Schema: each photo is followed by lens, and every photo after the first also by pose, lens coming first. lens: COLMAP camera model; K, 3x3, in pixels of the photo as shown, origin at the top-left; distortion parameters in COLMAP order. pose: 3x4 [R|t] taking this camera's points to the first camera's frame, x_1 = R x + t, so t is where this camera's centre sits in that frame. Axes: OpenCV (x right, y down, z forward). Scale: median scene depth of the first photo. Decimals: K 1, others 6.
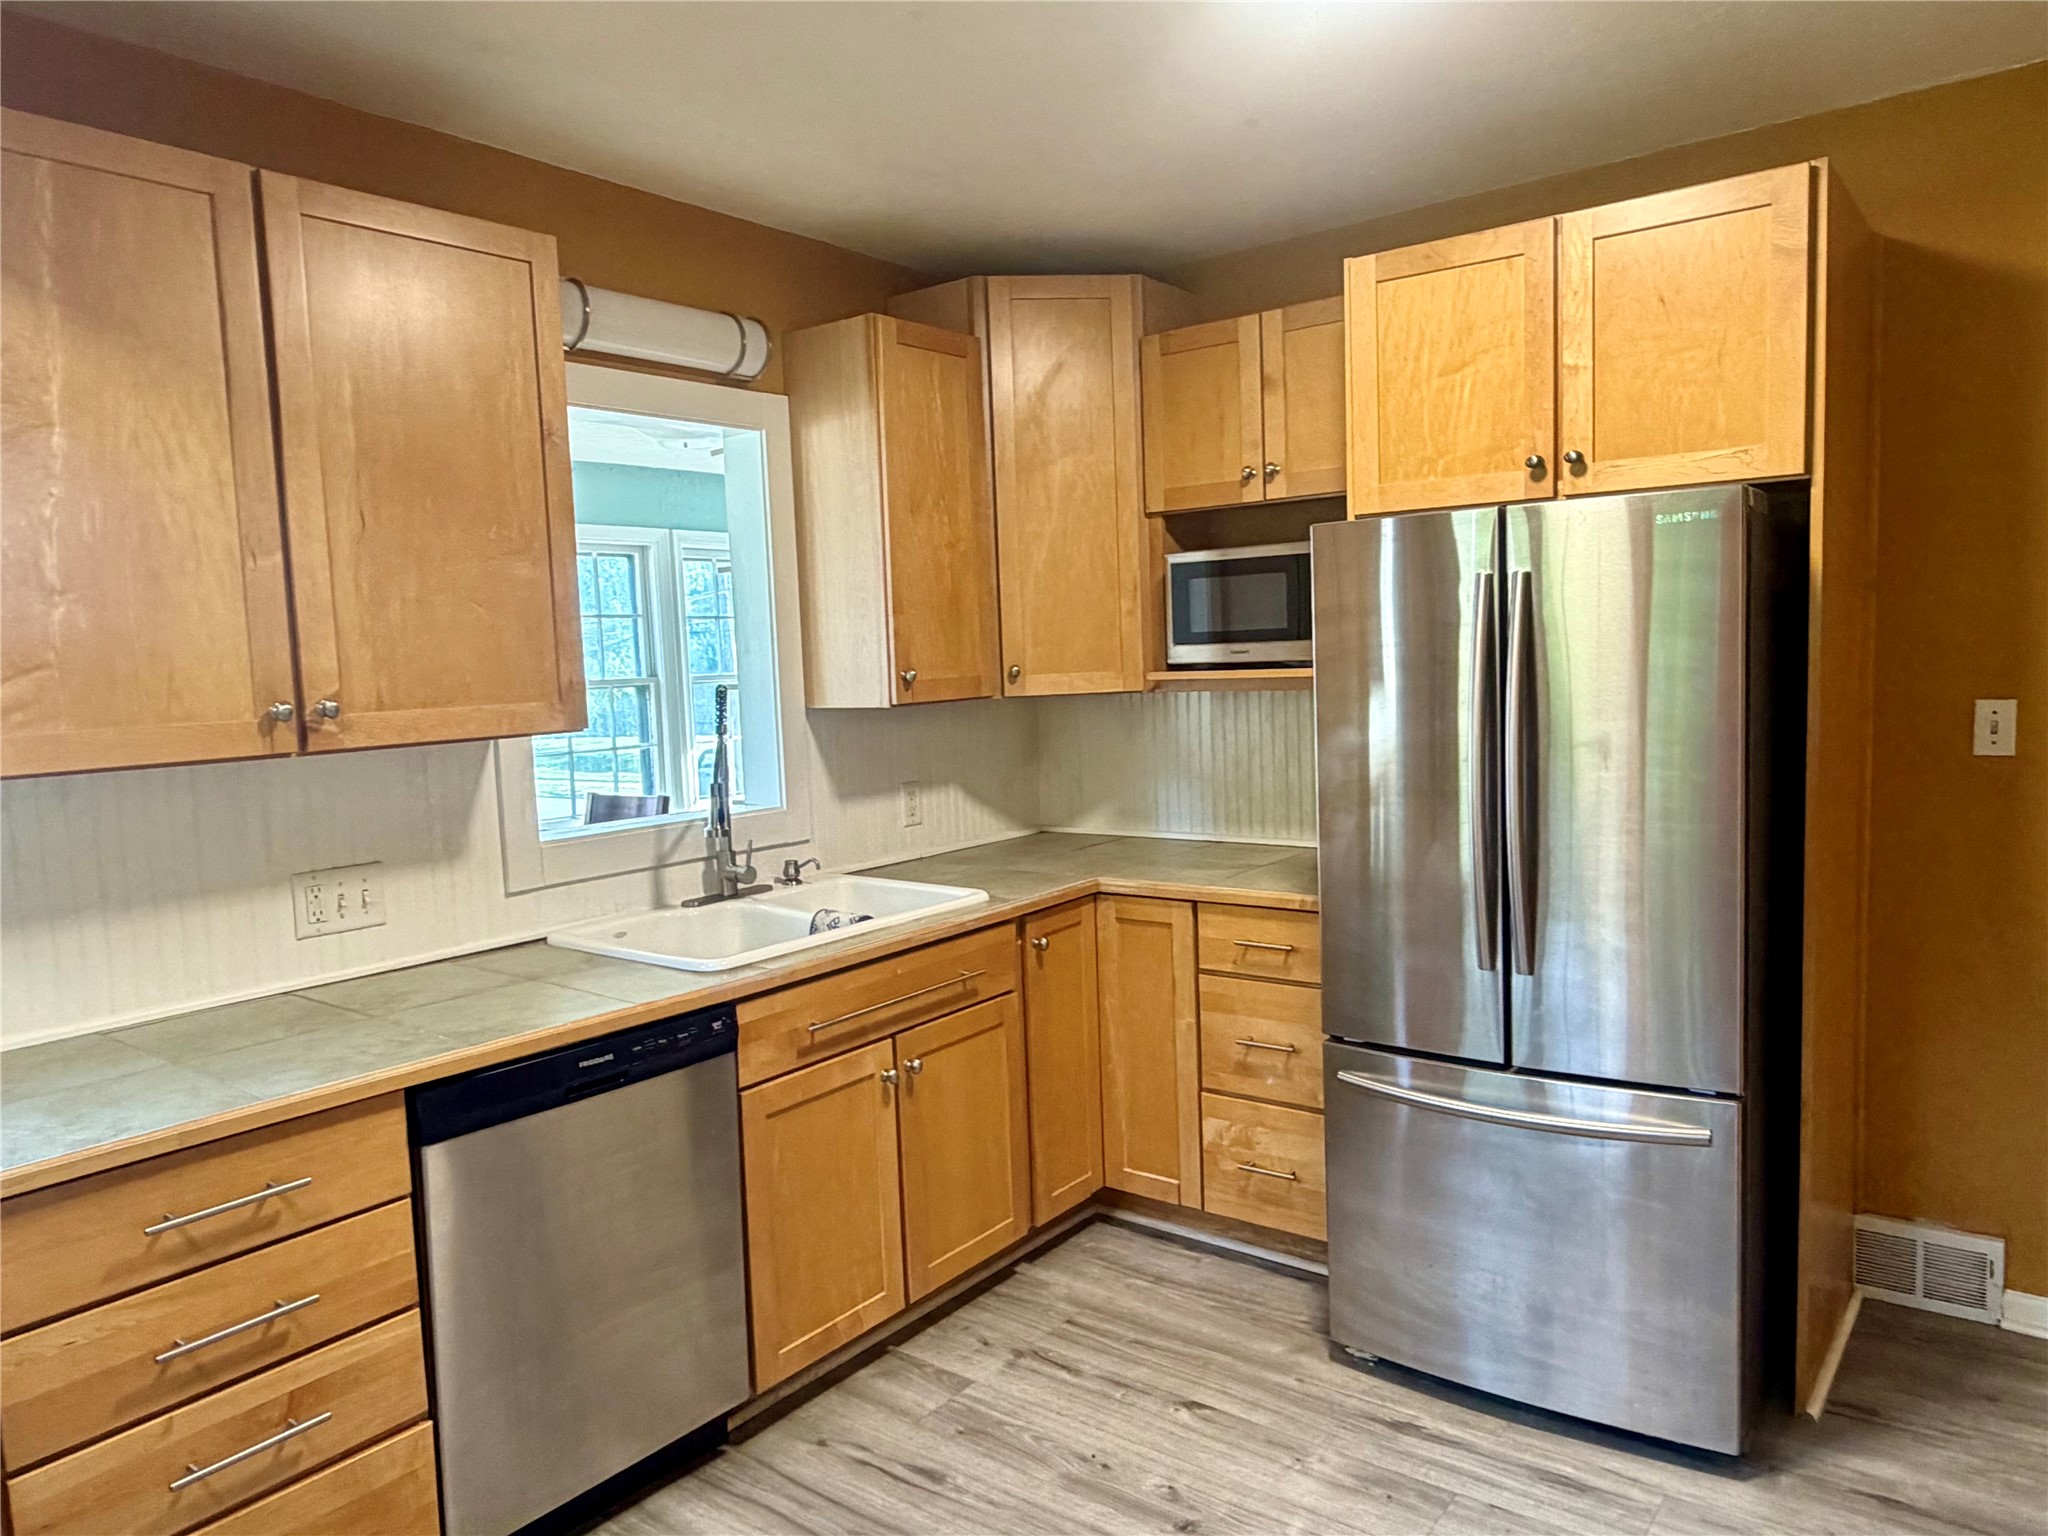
lens RADIAL K [[1390.9, 0, 1022.2], [0, 1390.9, 771.1], [0, 0, 1]] dist [-0.006080, -0.001503]
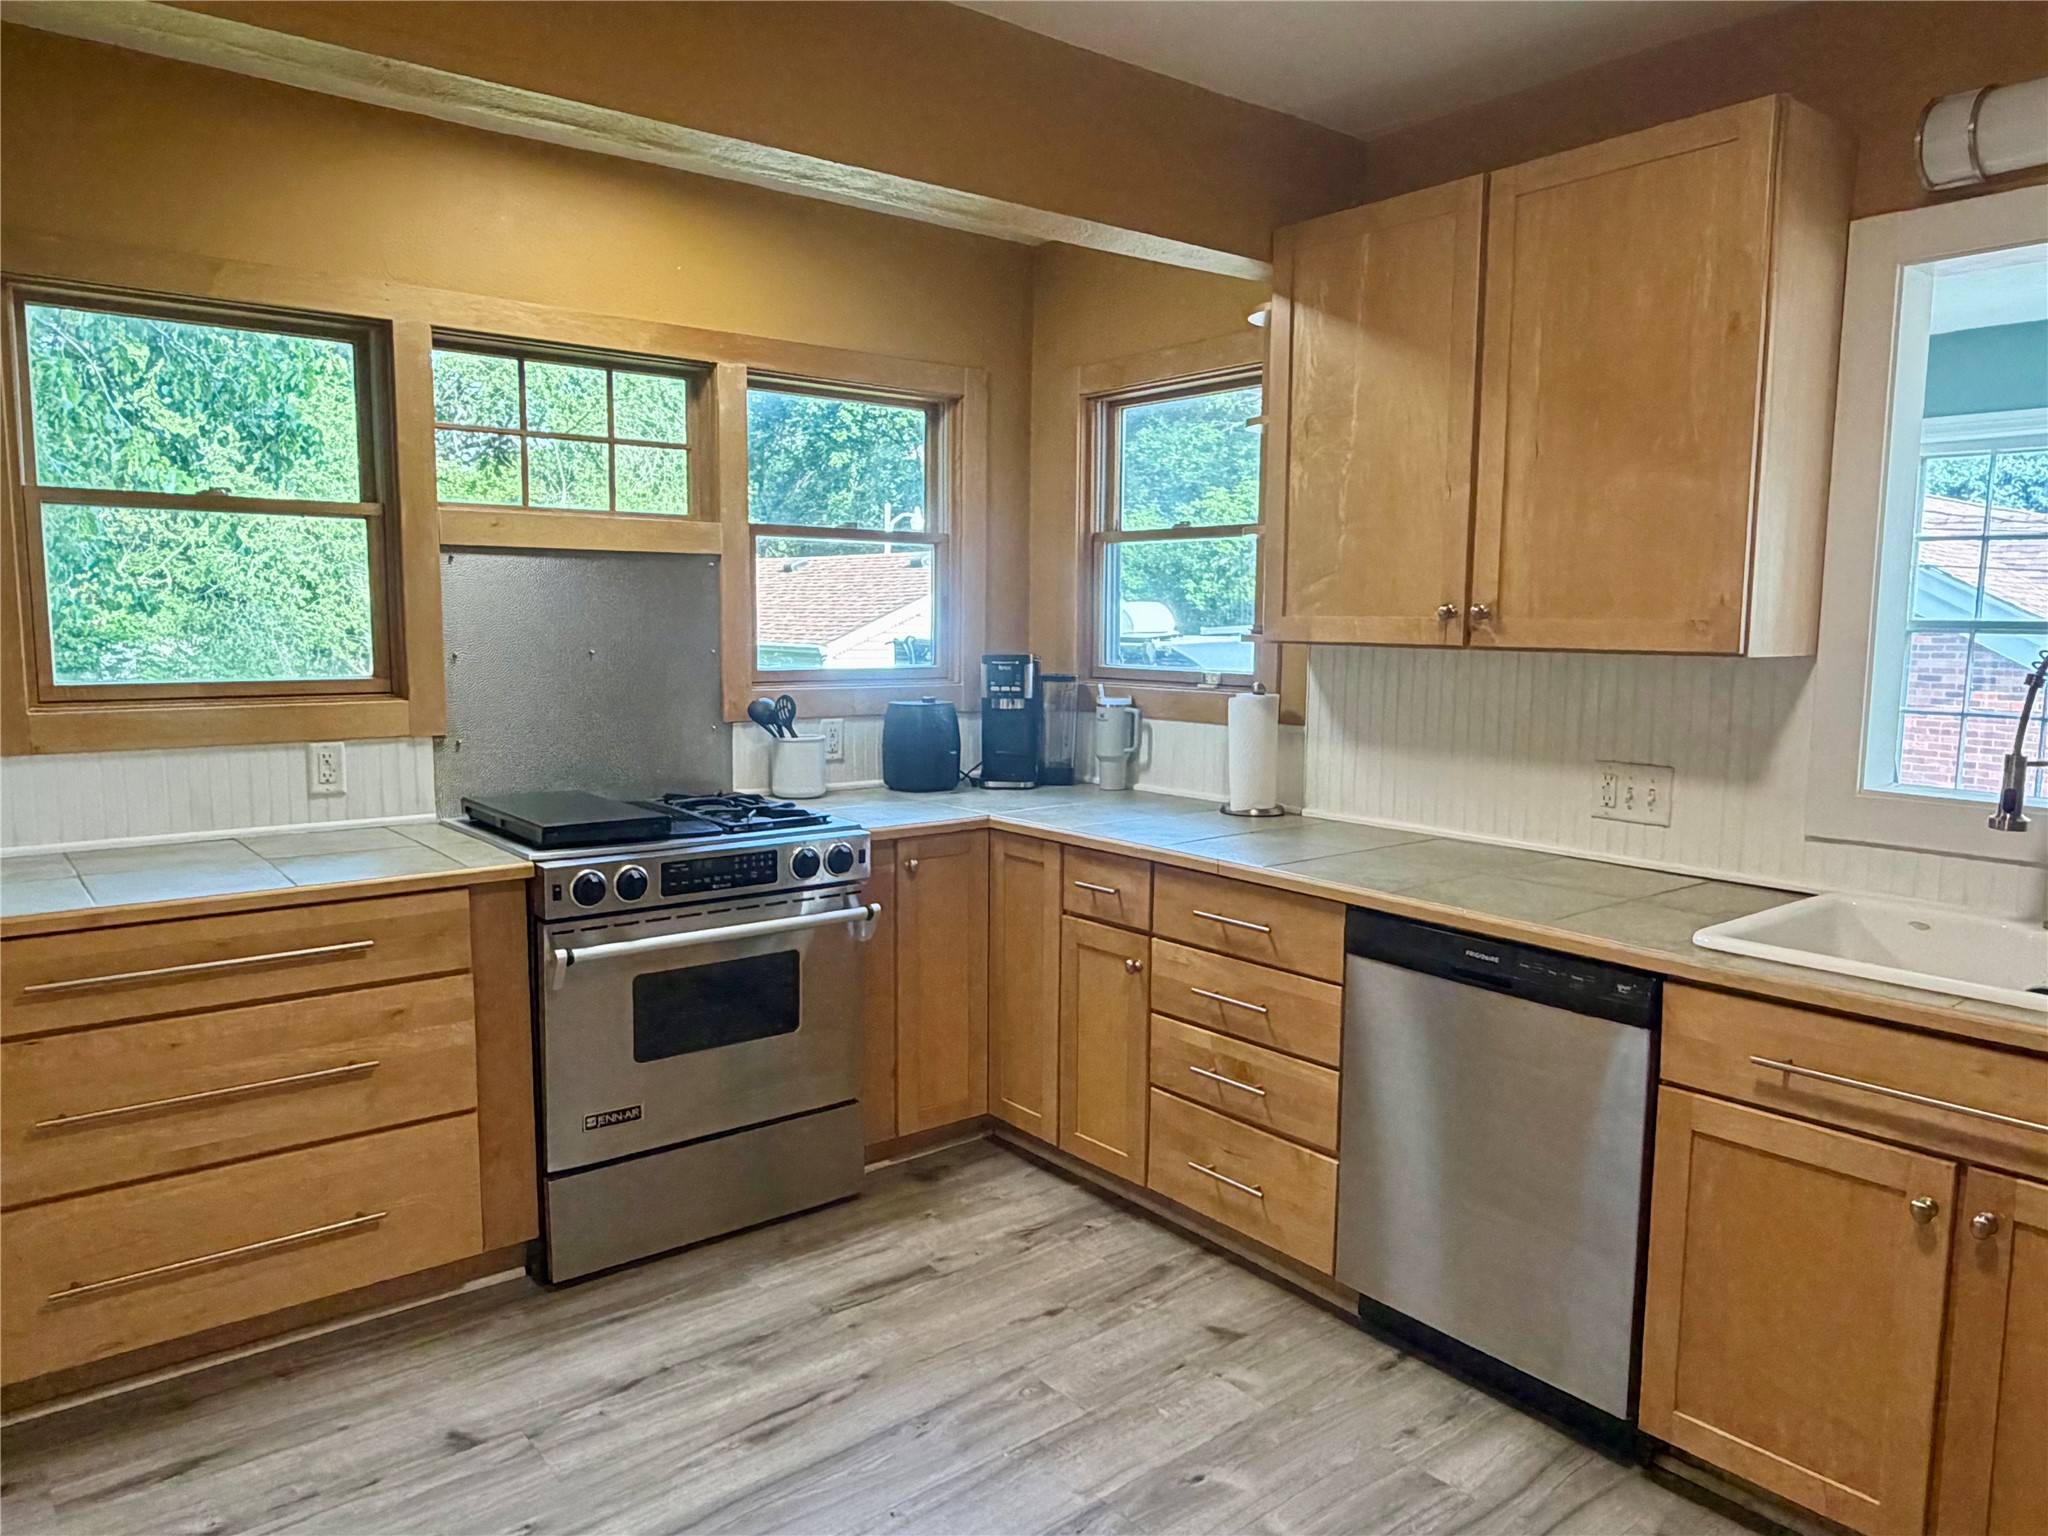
lens RADIAL K [[1390.9, 0, 1021.1], [0, 1390.9, 765.9], [0, 0, 1]] dist [-0.006080, -0.001503]
pose [[-0.224303, 0.146003, -0.963520, 0.791902], [-0.088118, 0.981624, 0.169260, -0.084267], [0.970527, 0.122869, -0.207316, 0.886576]]
